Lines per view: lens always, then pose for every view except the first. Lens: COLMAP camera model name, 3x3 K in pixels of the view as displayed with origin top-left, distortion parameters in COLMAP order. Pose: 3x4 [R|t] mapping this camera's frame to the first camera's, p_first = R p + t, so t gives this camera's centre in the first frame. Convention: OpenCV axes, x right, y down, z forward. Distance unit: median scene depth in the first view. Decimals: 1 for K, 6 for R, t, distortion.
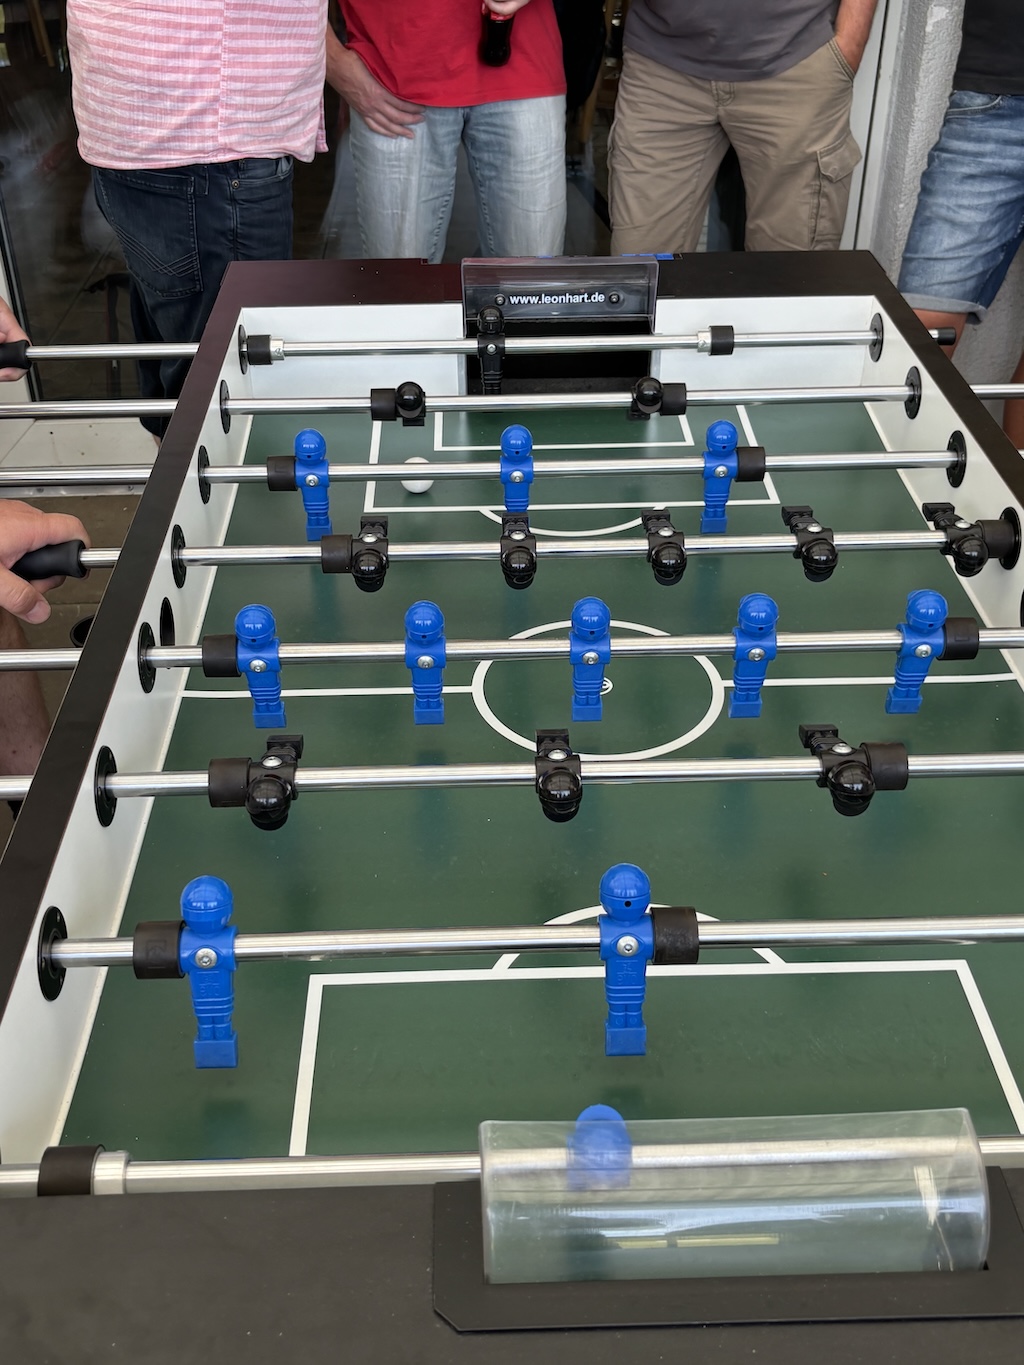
lens RADIAL K [[1429.2, 0, 532.3], [0, 1429.2, 669.6], [0, 0, 1]] dist [0.072571, 0.000000]
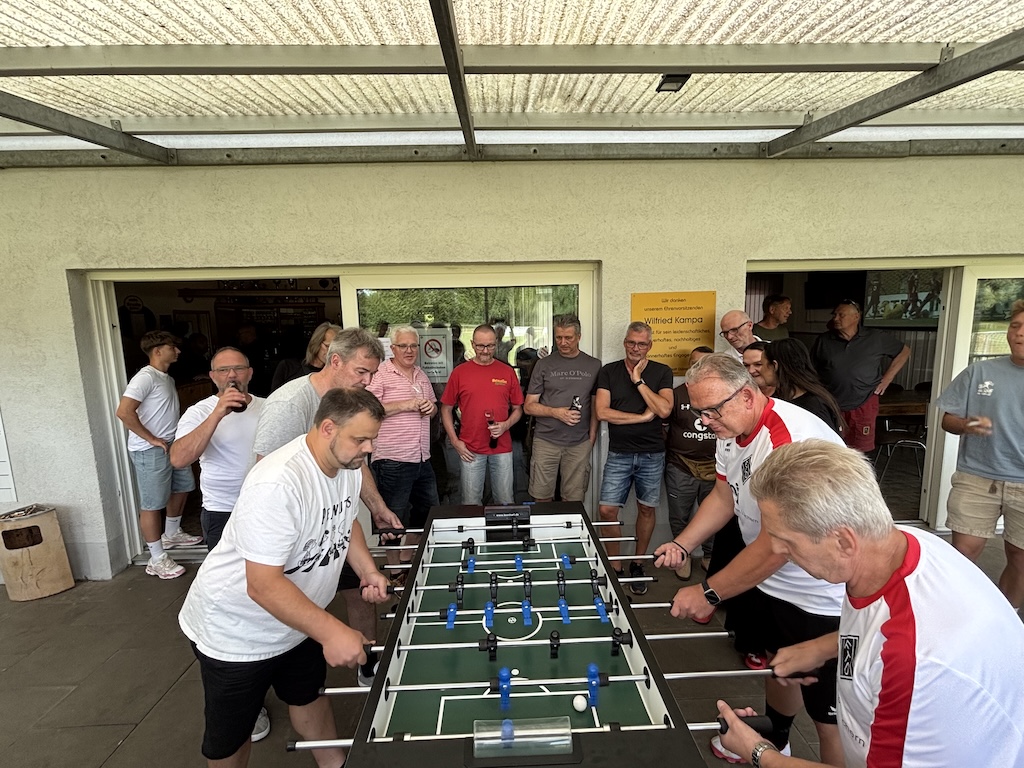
lens RADIAL K [[457.3, 0, 511.5], [0, 457.3, 383.1], [0, 0, 1]] dist [0.006287, 0.000402]
pose [[0.999722, -0.021251, -0.010252, 0.058270], [0.014663, 0.899981, -0.435683, -0.024626], [0.018485, 0.435412, 0.900042, -0.425861]]
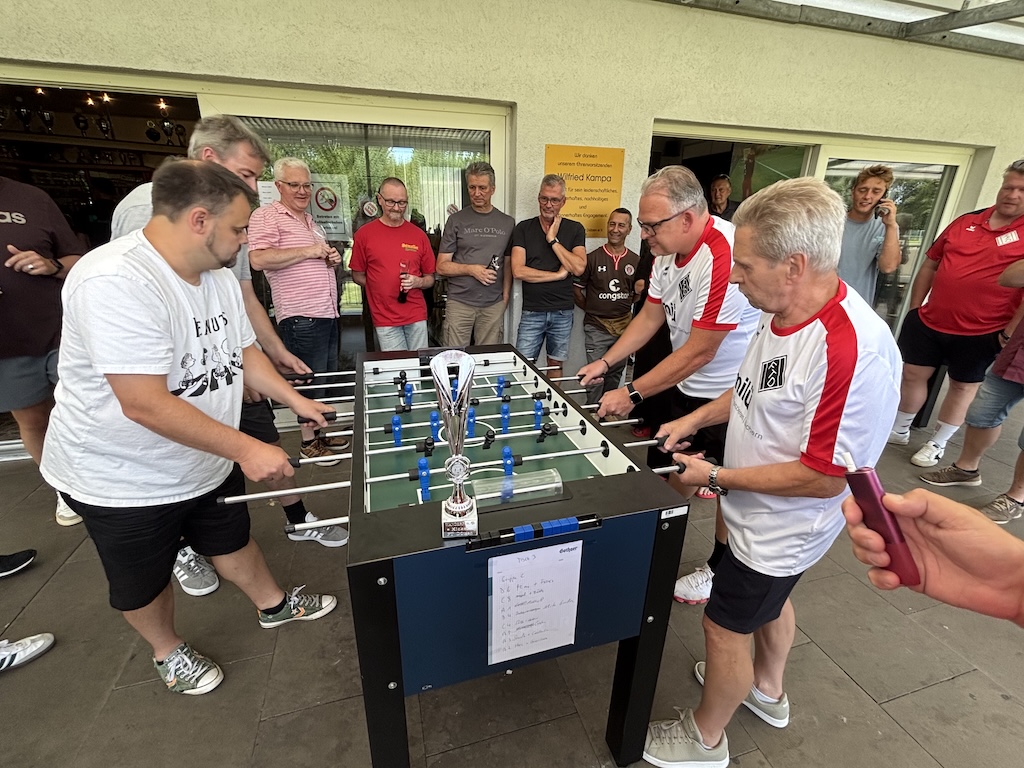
lens RADIAL K [[457.3, 0, 507.9], [0, 457.3, 379.5], [0, 0, 1]] dist [0.006287, 0.000402]
pose [[0.970330, -0.066577, 0.232437, -0.115055], [0.121282, 0.965674, -0.229705, 0.151928], [-0.209165, 0.251080, 0.945097, -0.314405]]
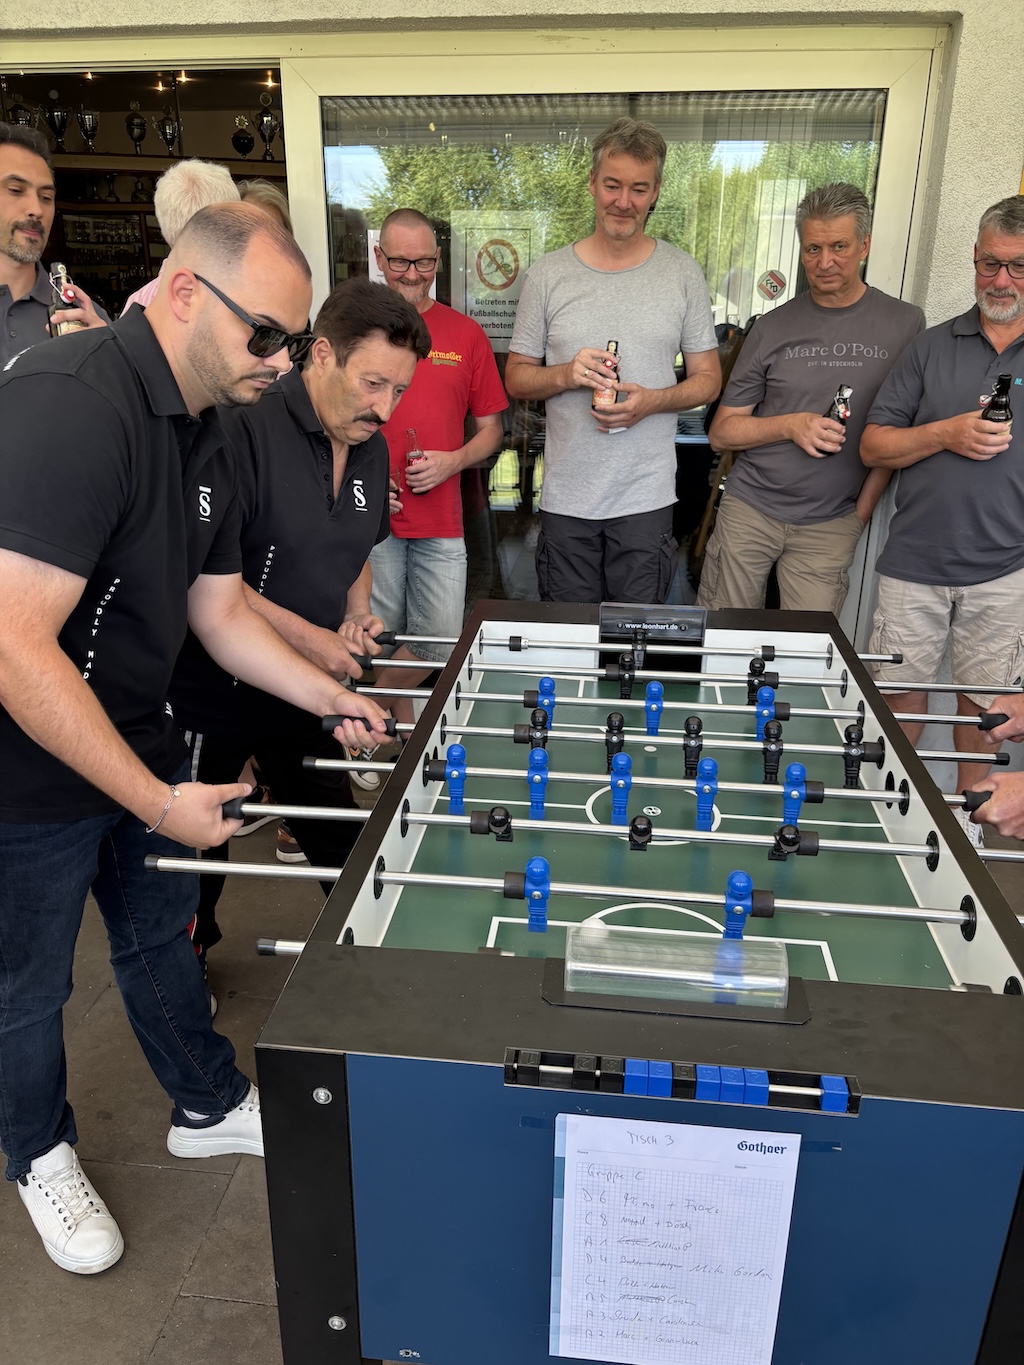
lens RADIAL K [[1036.9, 0, 514.3], [0, 1036.9, 681.5], [0, 0, 1]] dist [0.047689, -0.050271]
pose [[0.987871, 0.065747, -0.140668, 0.037800], [-0.096325, 0.970028, -0.223085, 0.134898], [0.121785, 0.233929, 0.964596, -0.308740]]
